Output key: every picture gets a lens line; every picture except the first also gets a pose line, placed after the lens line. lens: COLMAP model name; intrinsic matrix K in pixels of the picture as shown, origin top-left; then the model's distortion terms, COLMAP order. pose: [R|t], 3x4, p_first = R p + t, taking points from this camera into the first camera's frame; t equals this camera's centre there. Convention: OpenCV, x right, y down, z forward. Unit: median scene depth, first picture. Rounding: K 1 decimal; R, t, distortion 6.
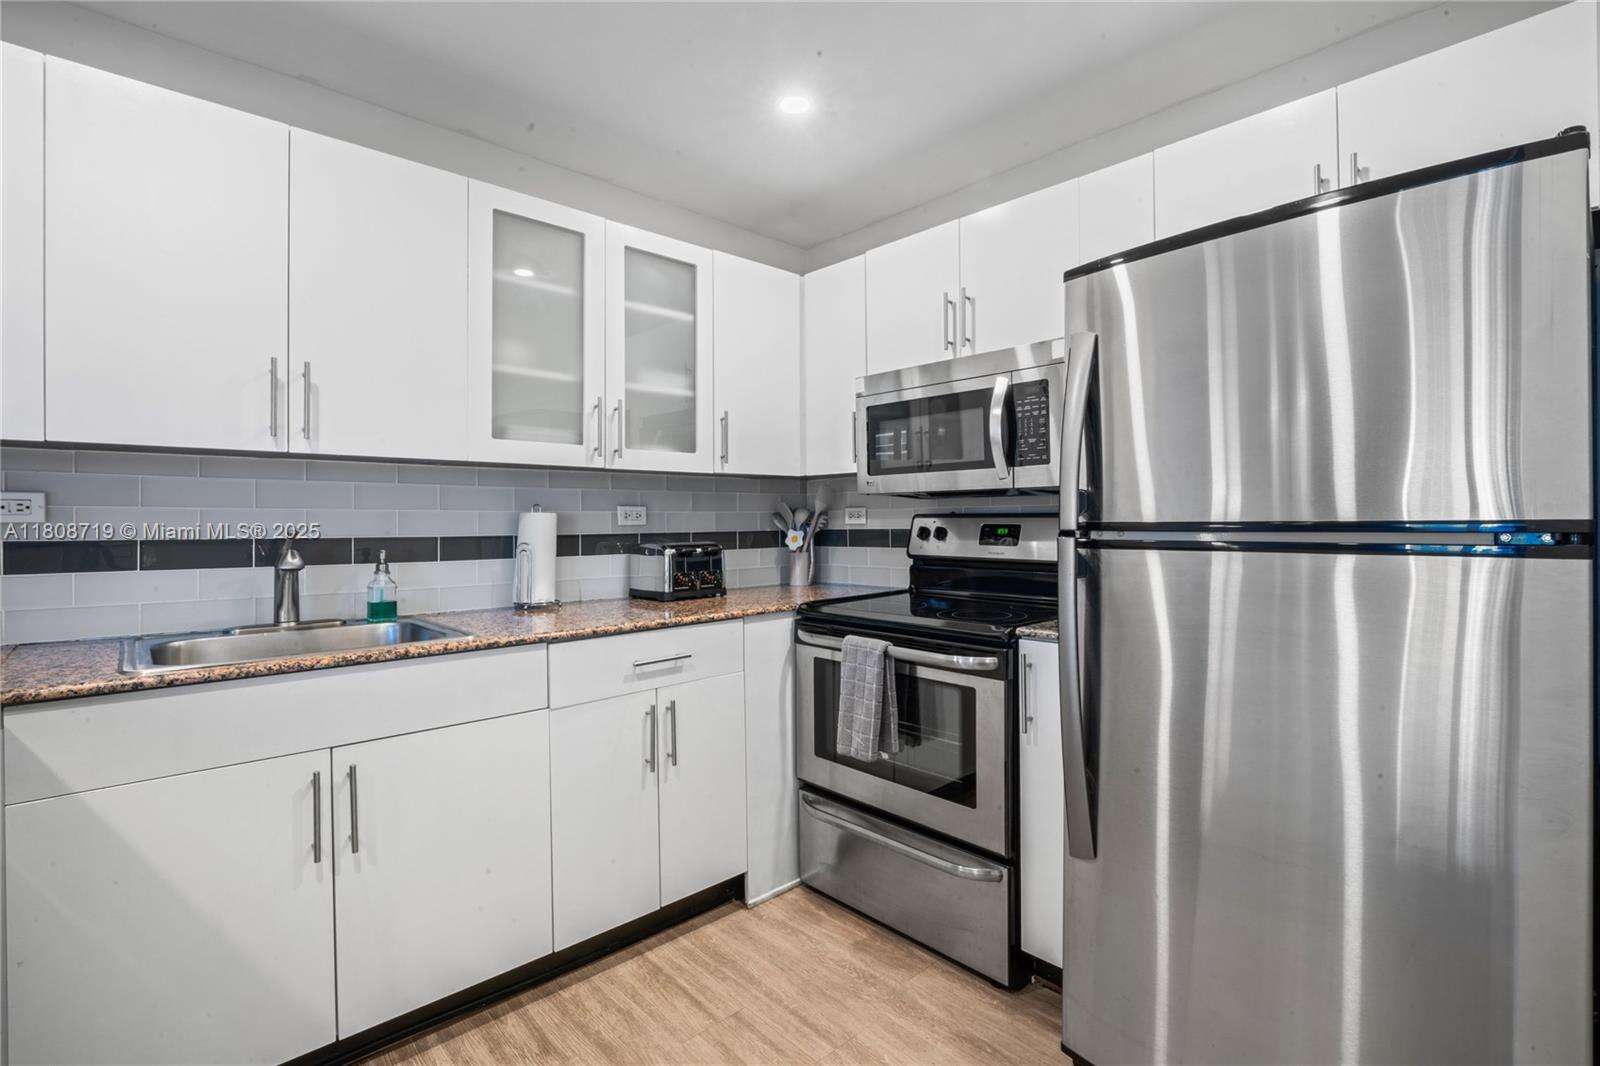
lens RADIAL K [[737.9, 0, 801.1], [0, 737.9, 520.0], [0, 0, 1]] dist [-0.015278, -0.000164]
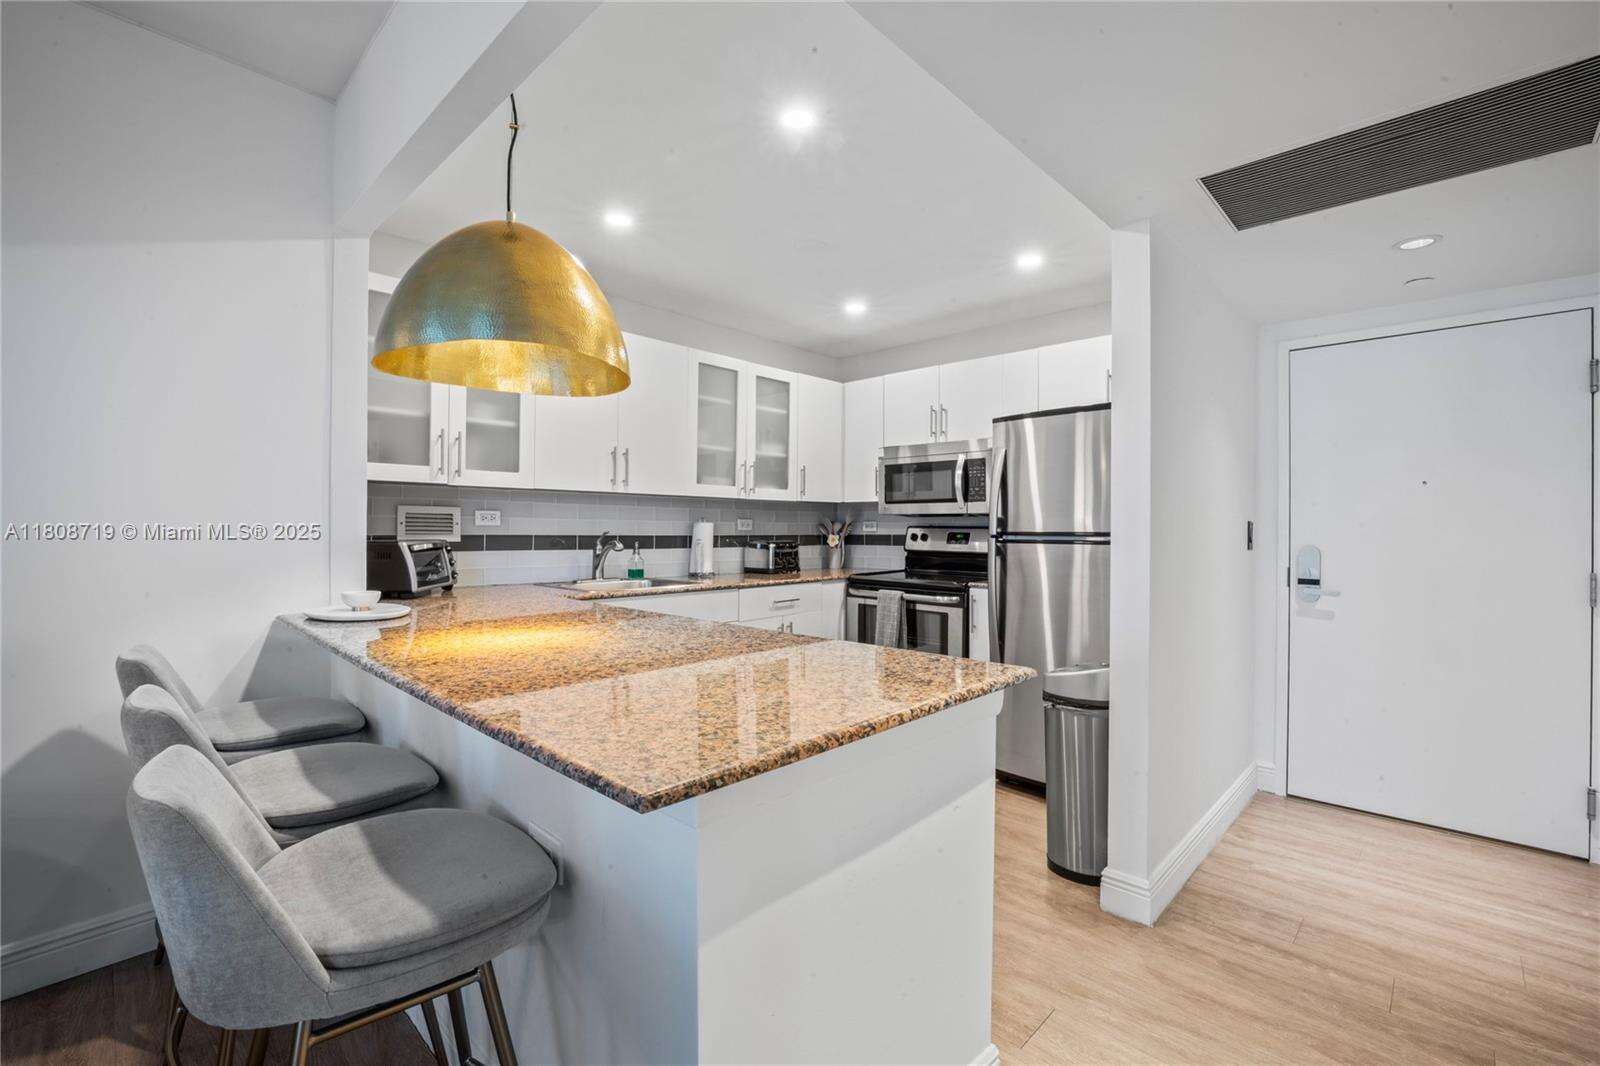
lens RADIAL K [[683.0, 0, 800.0], [0, 683.0, 533.0], [0, 0, 1]] dist [-0.000910, -0.000026]
pose [[0.998385, 0.011410, 0.055649, -0.231135], [-0.011849, 0.999901, 0.007573, -0.000581], [-0.055558, -0.008220, 0.998422, -0.712197]]
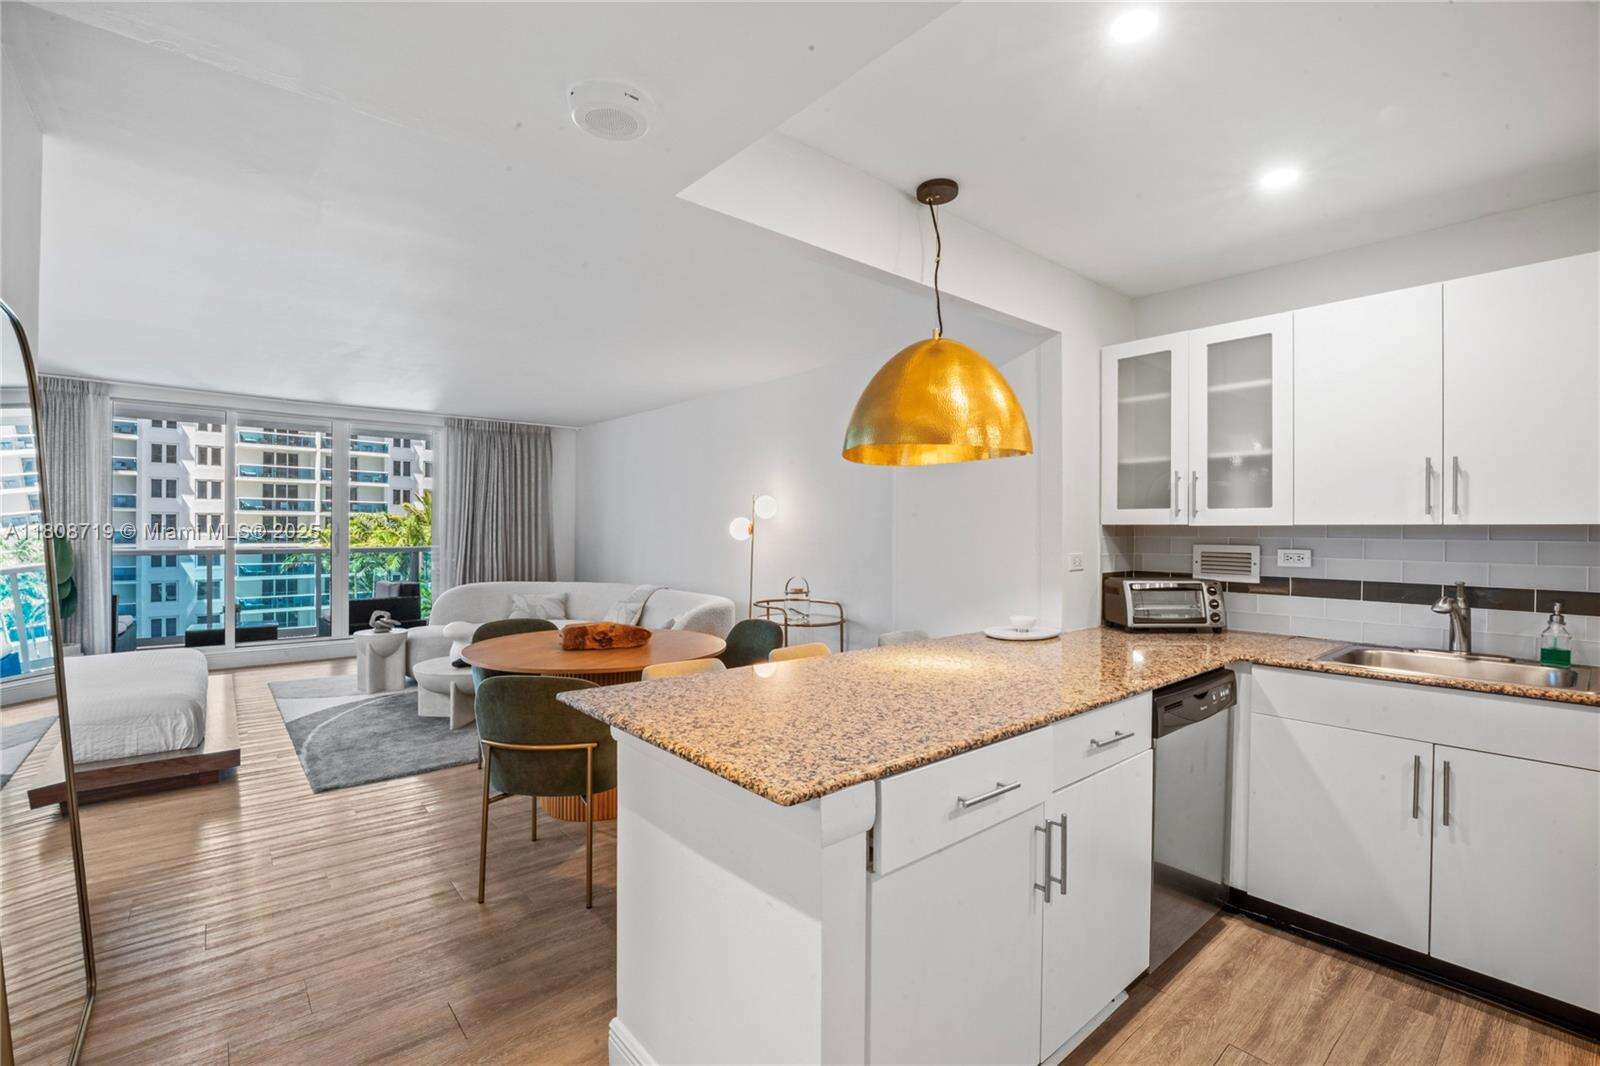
lens RADIAL K [[708.9, 0, 800.0], [0, 708.9, 533.0], [0, 0, 1]] dist [-0.020872, 0.000051]
pose [[-0.046014, 0.007042, -0.998916, 0.492850], [-0.003918, 0.999966, 0.007230, -0.063187], [0.998933, 0.004246, -0.045985, -0.094616]]
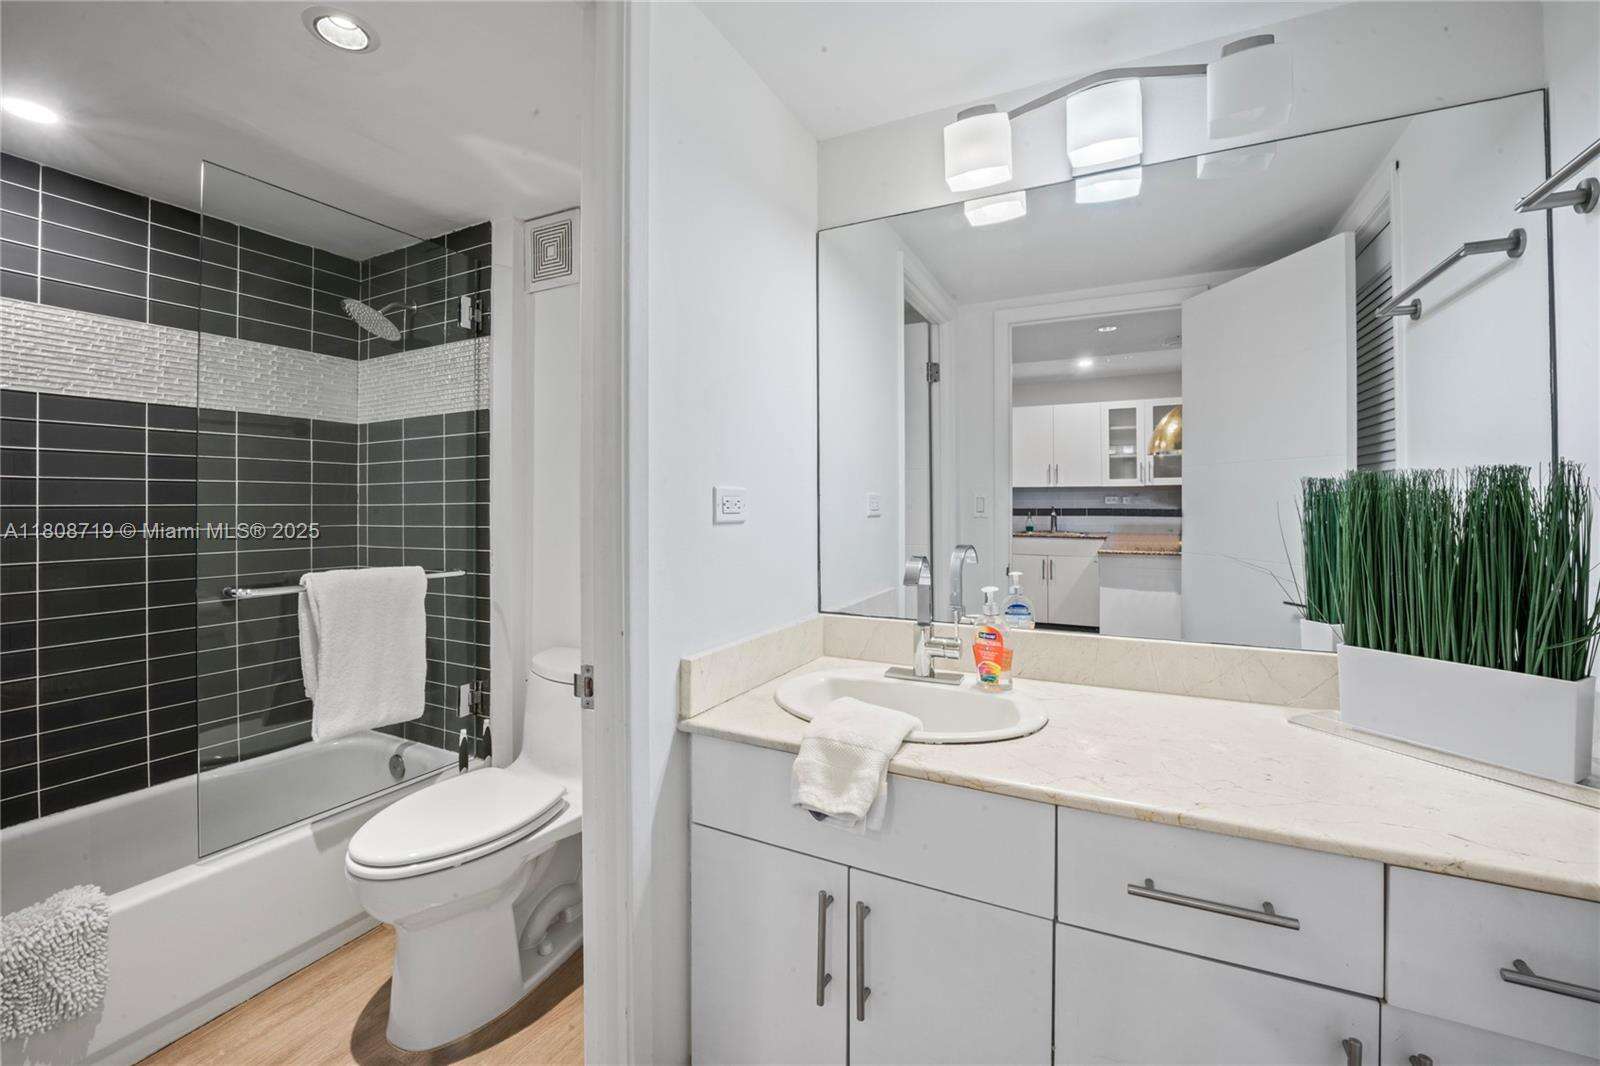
lens RADIAL K [[650.9, 0, 804.7], [0, 650.9, 530.7], [0, 0, 1]] dist [-0.024115, 0.000012]
pose [[0.348742, 0.041419, -0.936303, 1.710077], [-0.000211, 0.999026, 0.044115, -0.006384], [0.937219, -0.015188, 0.348411, -1.191661]]
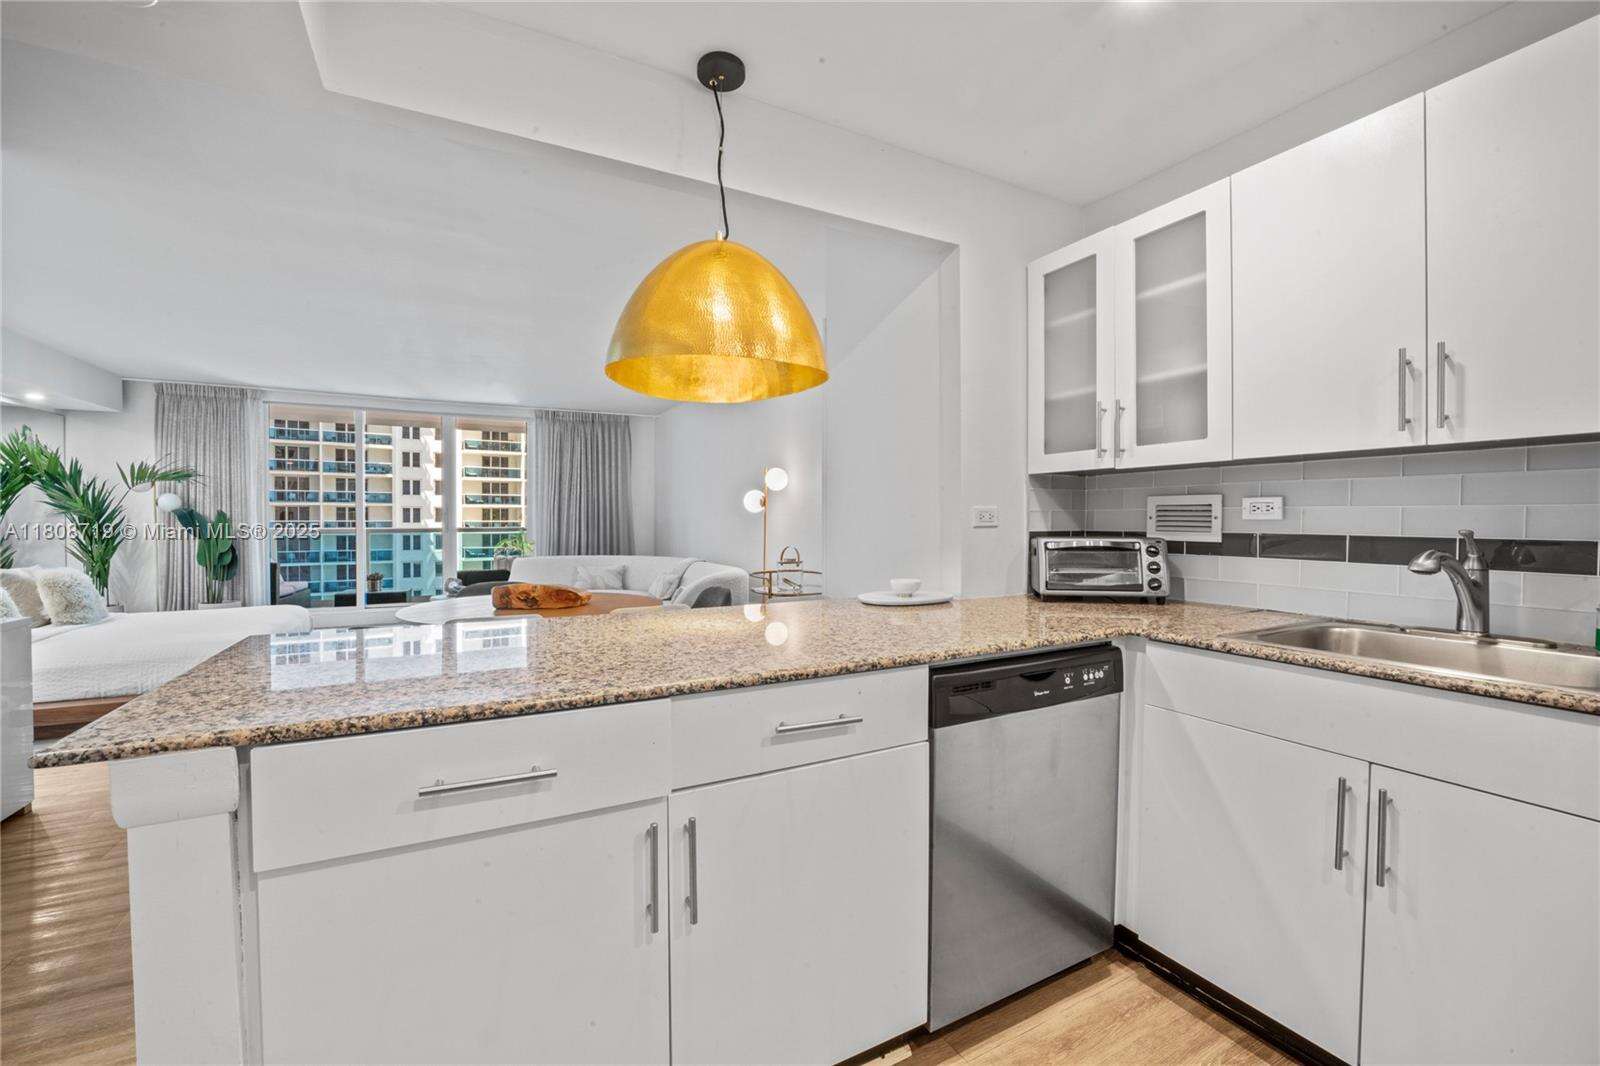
lens RADIAL K [[650.9, 0, 804.7], [0, 650.9, 530.7], [0, 0, 1]] dist [-0.024115, 0.000012]
pose [[-0.258695, 0.019779, -0.965756, 0.218920], [0.002547, 0.999801, 0.019794, -0.001471], [0.965956, 0.002661, -0.258694, 0.348794]]
